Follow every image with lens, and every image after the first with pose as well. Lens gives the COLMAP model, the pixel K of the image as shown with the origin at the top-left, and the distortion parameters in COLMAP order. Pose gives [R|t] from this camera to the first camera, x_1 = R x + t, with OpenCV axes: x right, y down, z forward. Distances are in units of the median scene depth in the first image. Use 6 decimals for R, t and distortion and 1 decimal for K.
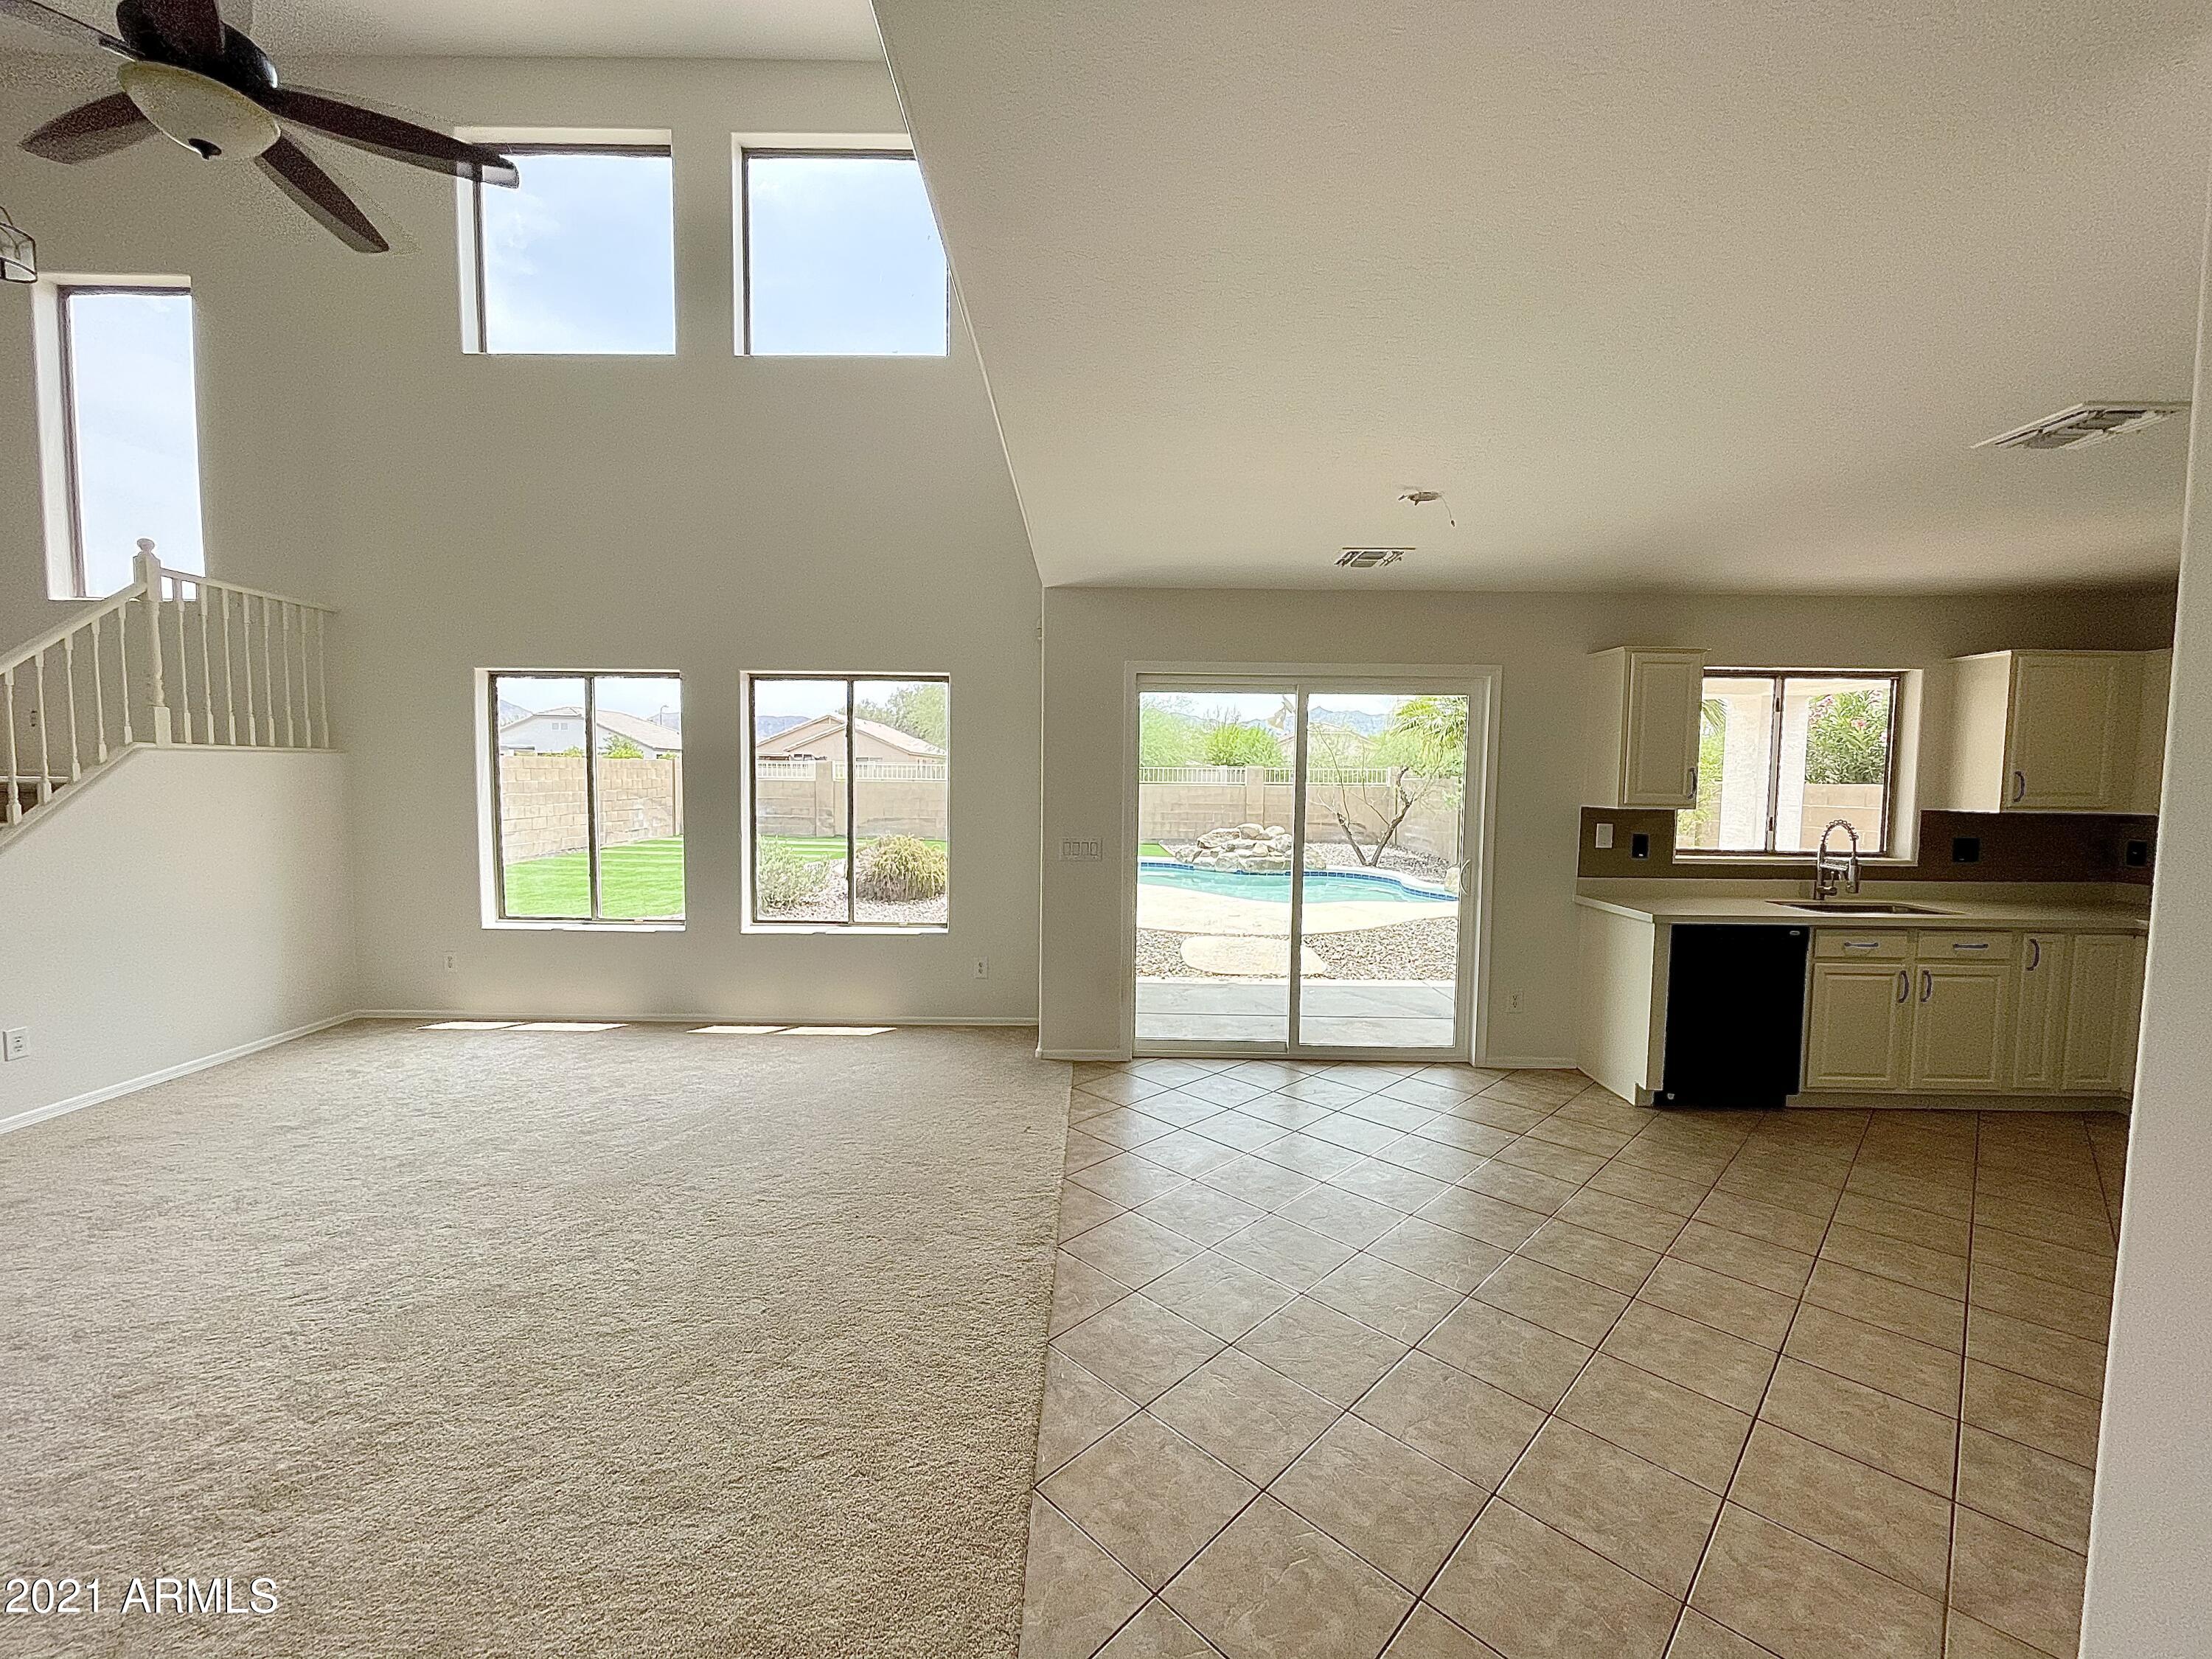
lens RADIAL K [[891.8, 0, 1095.0], [0, 891.8, 832.4], [0, 0, 1]] dist [-0.002117, 0.000154]
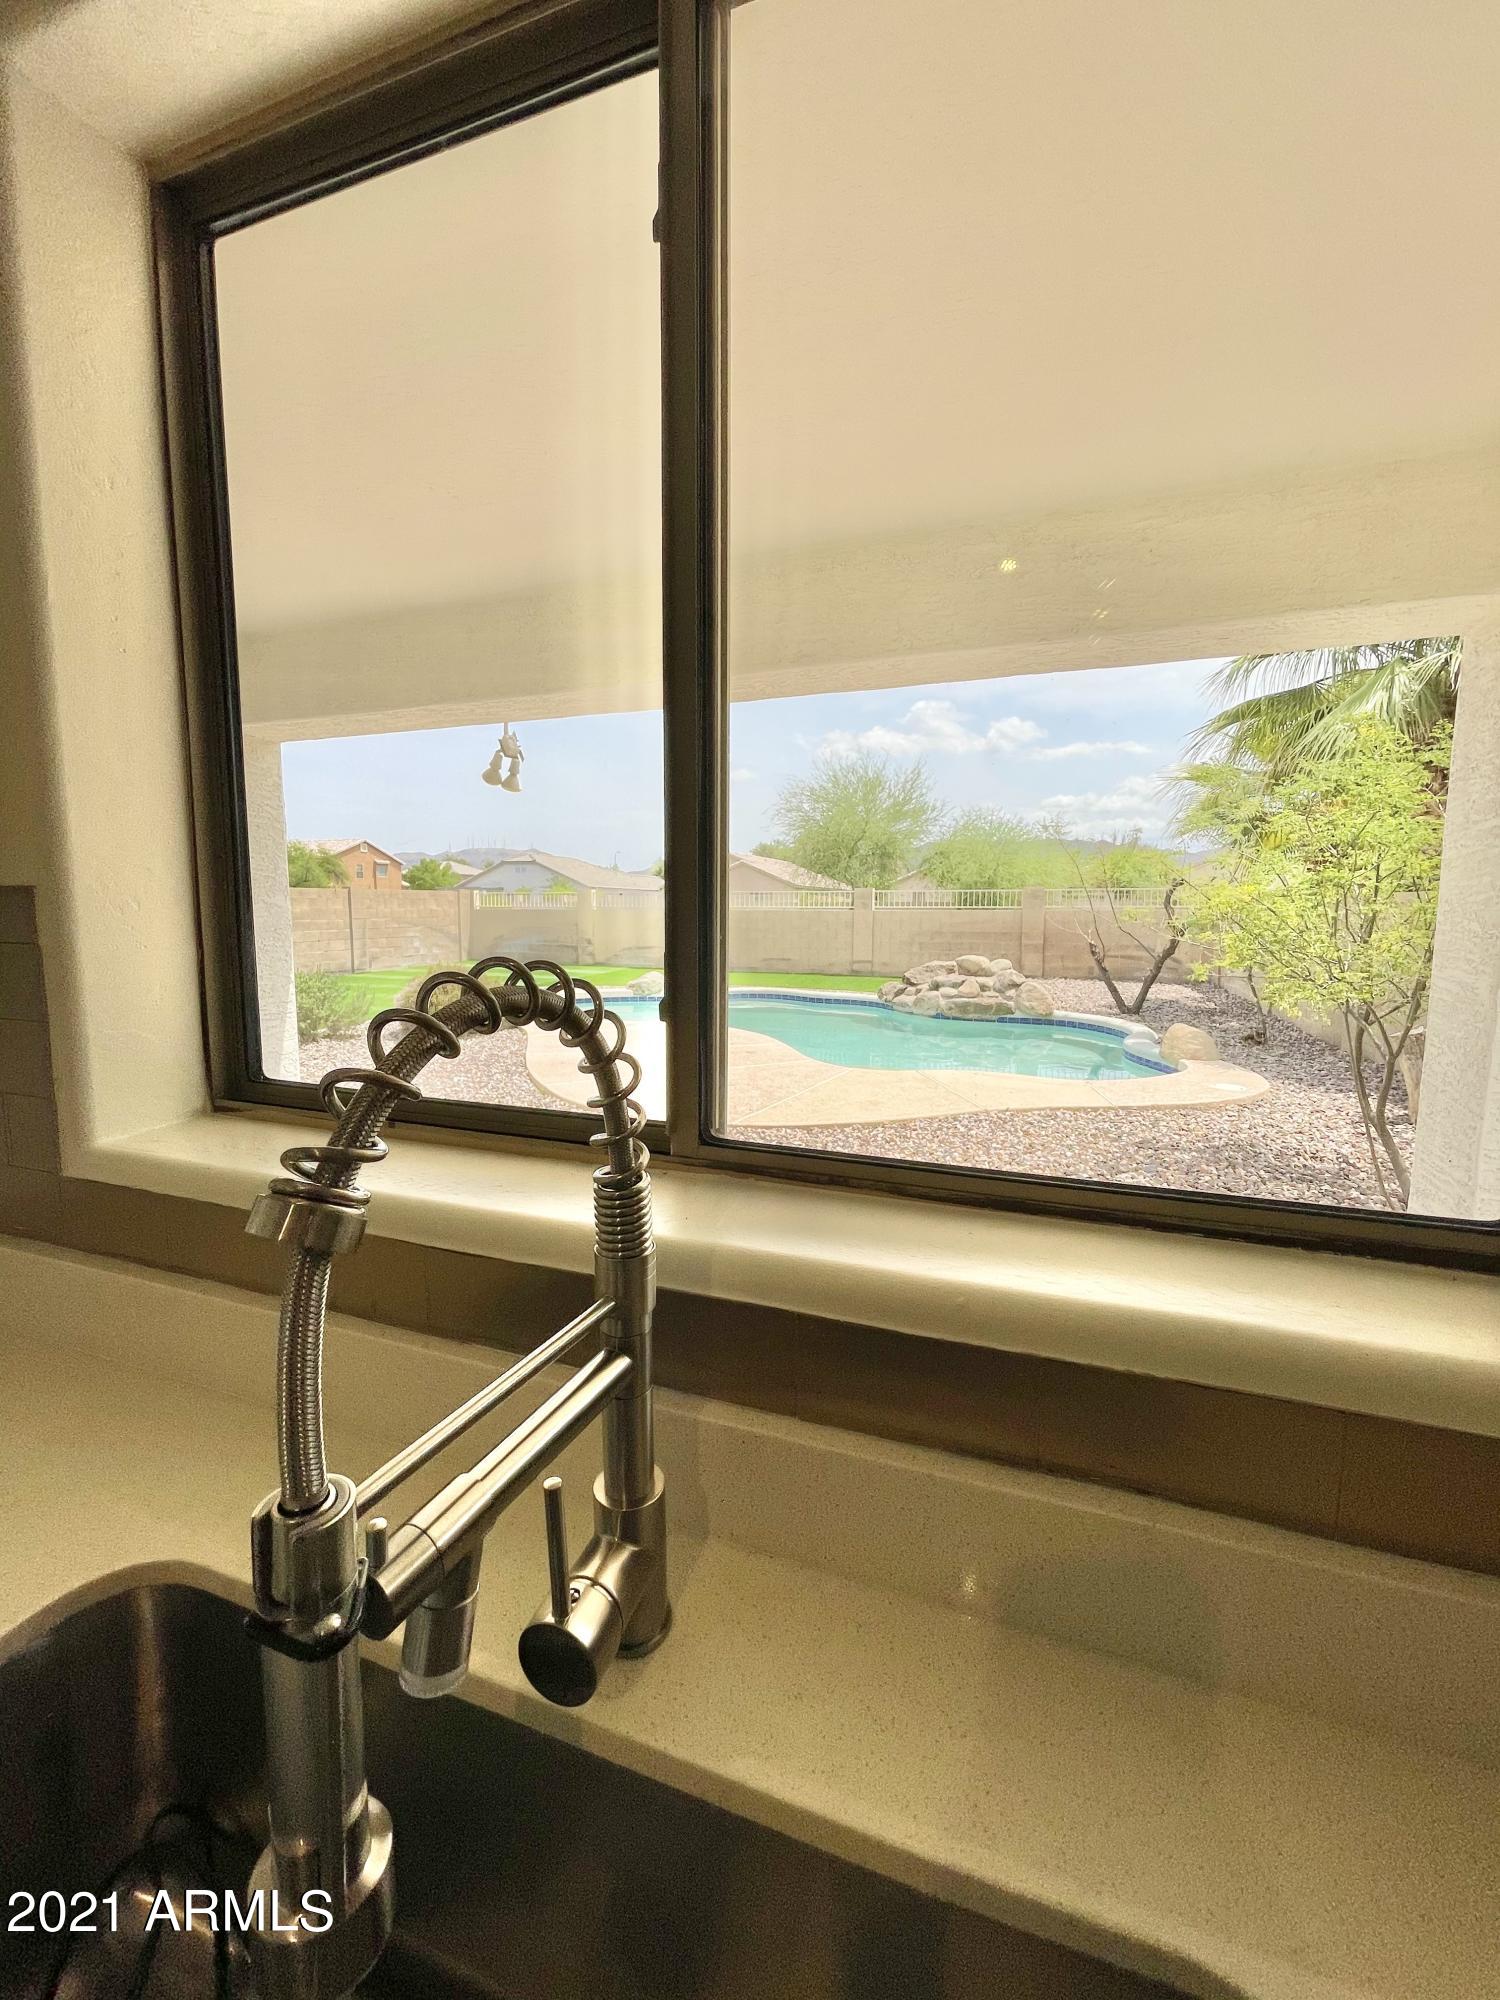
lens RADIAL K [[806.3, 0, 745.0], [0, 806.3, 992.2], [0, 0, 1]] dist [-0.002117, 0.000154]
pose [[0.939081, 0.025254, -0.342767, 0.841670], [-0.012325, 0.999130, 0.039846, -0.011421], [0.343475, -0.033194, 0.938575, 0.874993]]
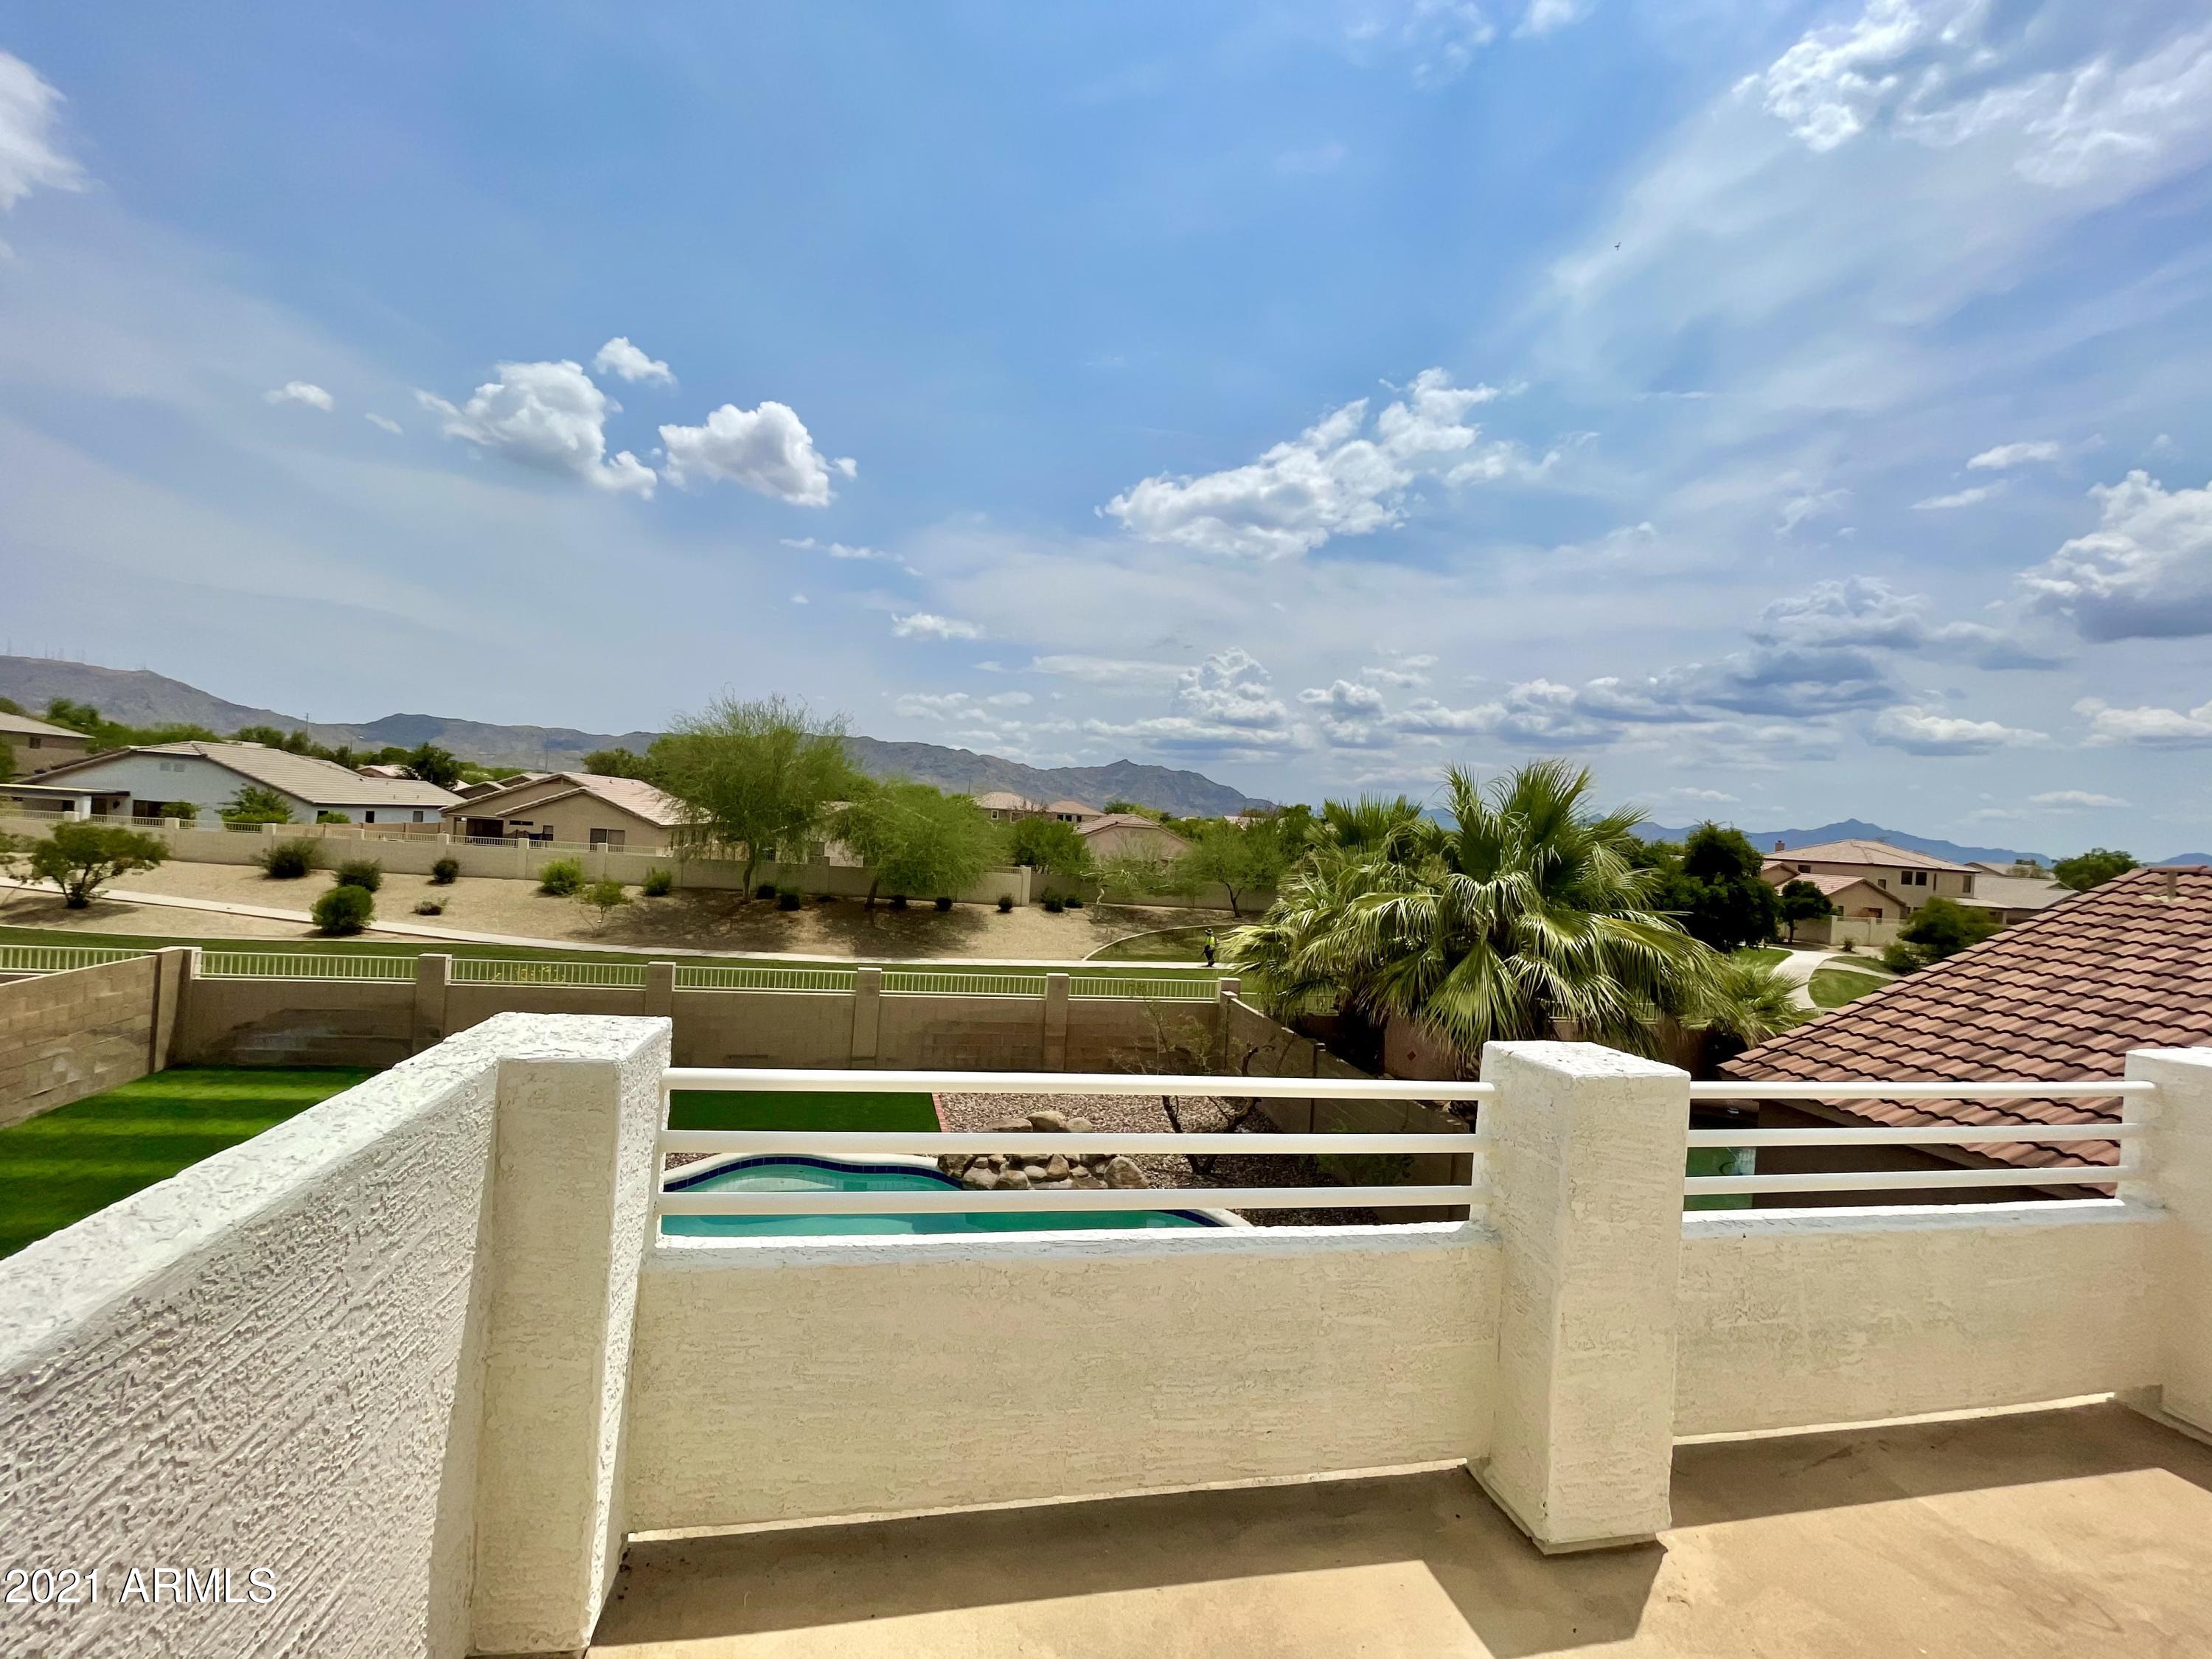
lens RADIAL K [[891.8, 0, 1098.8], [0, 891.8, 840.6], [0, 0, 1]] dist [-0.002117, 0.000154]
pose [[0.974807, 0.050833, 0.217182, 0.173645], [-0.042415, 0.998163, -0.043252, -0.719652], [-0.218982, 0.032951, 0.975172, 1.017212]]
